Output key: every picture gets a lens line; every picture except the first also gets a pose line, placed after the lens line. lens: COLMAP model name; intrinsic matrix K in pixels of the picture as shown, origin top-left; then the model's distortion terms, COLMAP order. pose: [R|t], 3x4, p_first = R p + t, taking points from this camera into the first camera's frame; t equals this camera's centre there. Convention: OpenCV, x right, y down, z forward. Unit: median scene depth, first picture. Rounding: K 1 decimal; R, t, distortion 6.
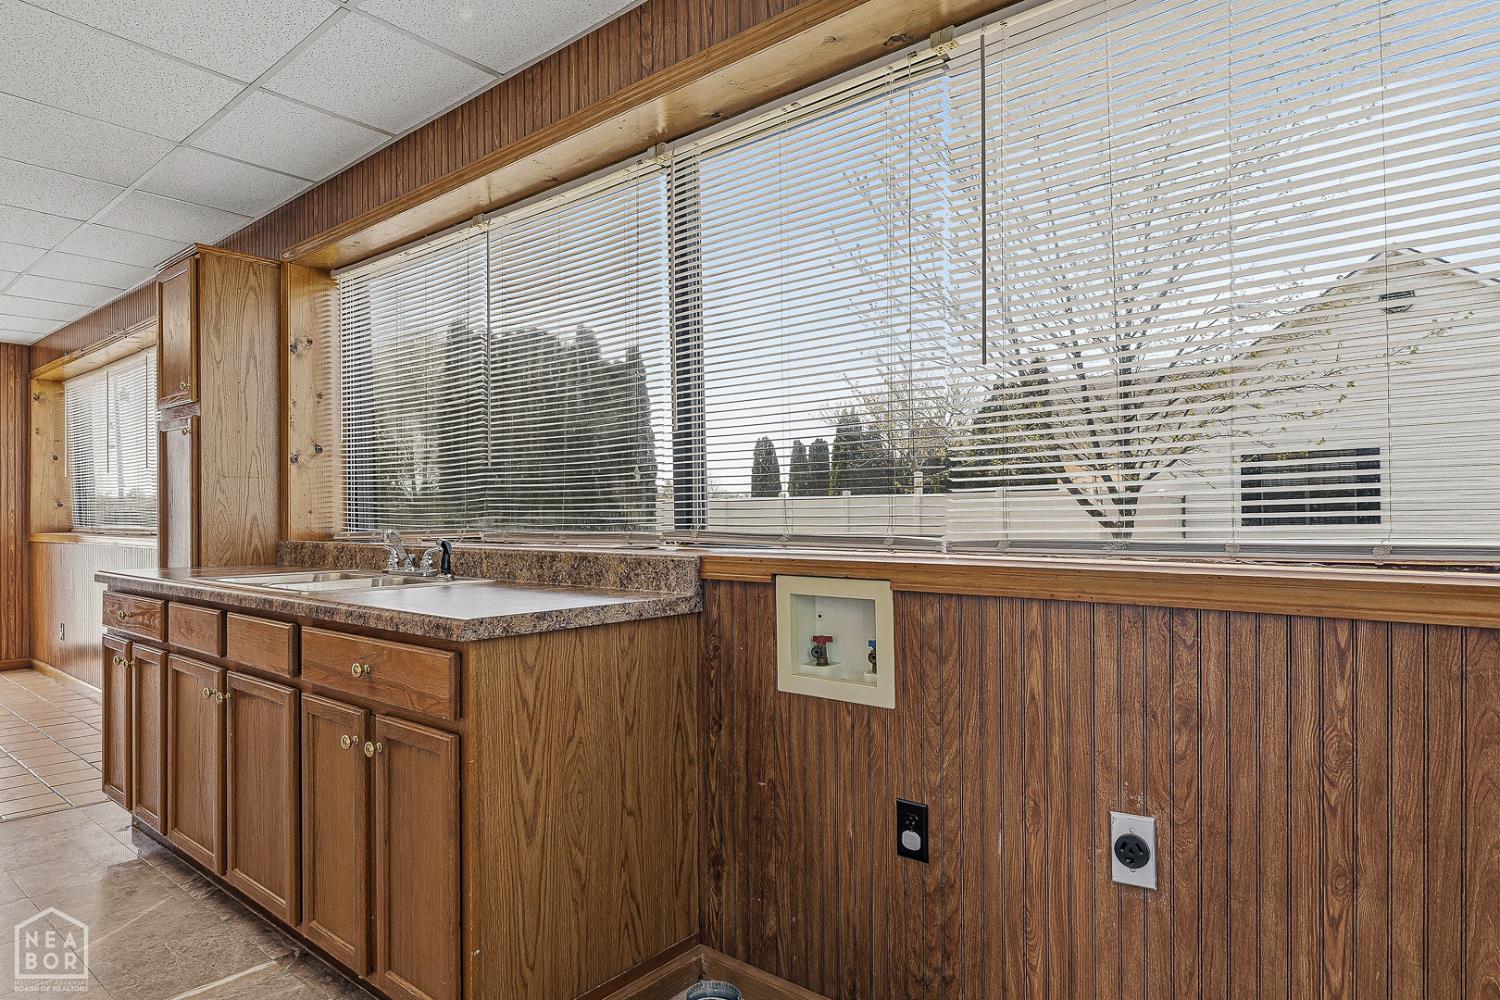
lens RADIAL K [[808.7, 0, 748.2], [0, 808.7, 508.8], [0, 0, 1]] dist [0.002156, 0.000201]
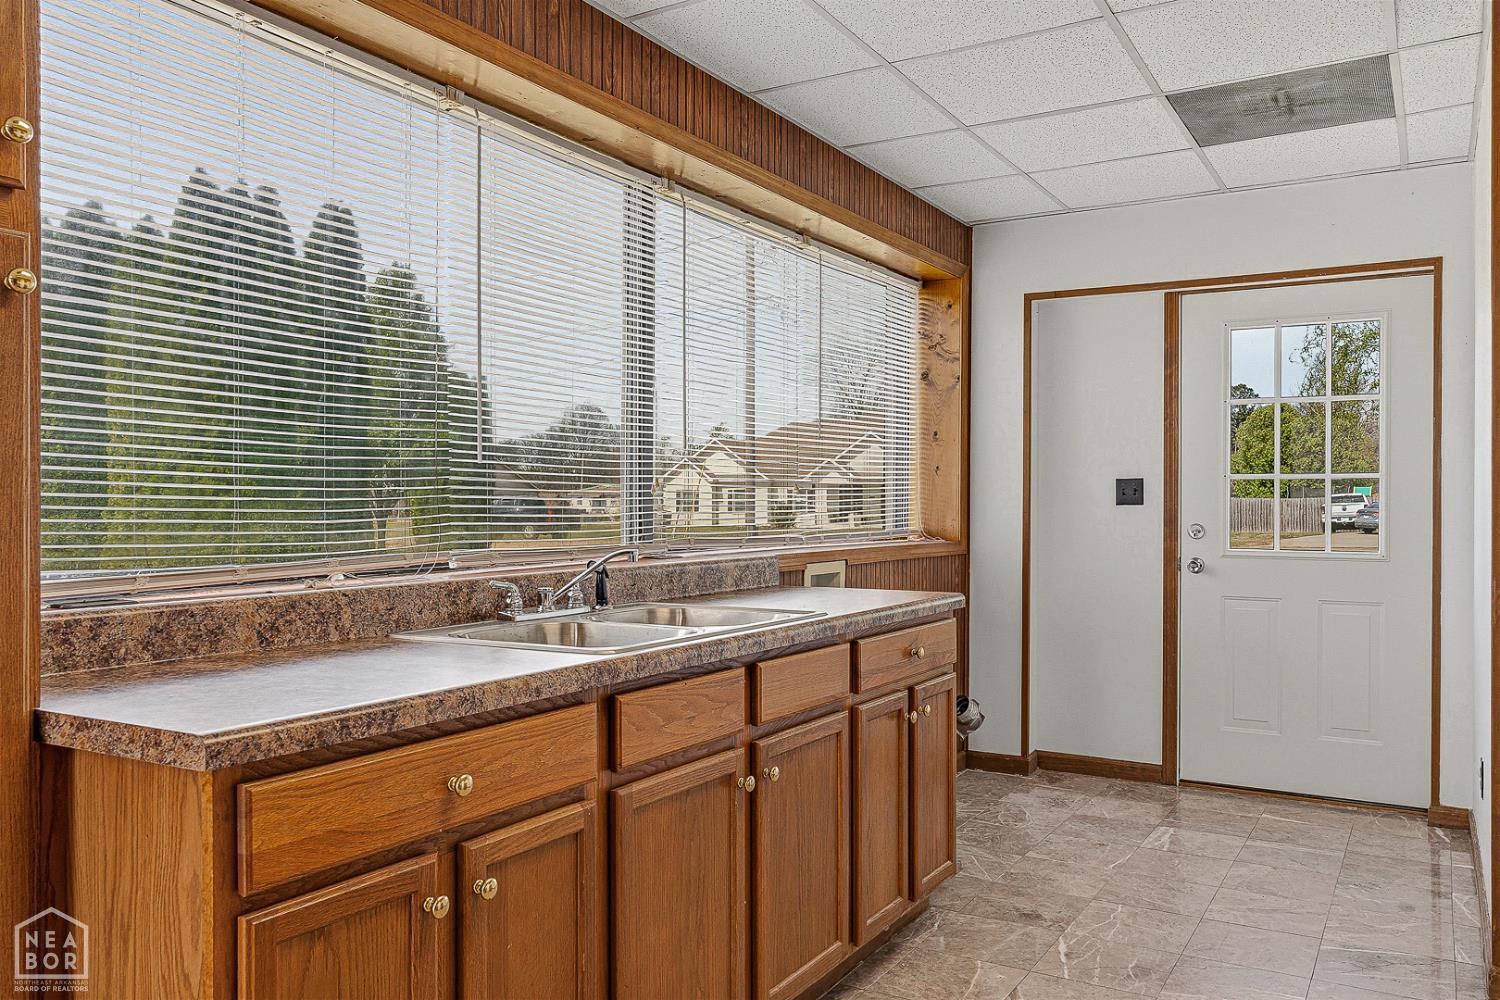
lens RADIAL K [[1178.0, 0, 750.3], [0, 1178.0, 513.3], [0, 0, 1]] dist [-0.000662, 0.004446]
pose [[-0.144910, -0.003330, 0.989439, -1.052968], [-0.004349, 0.999987, 0.002728, -0.007950], [-0.989435, -0.003908, -0.144922, 0.721881]]
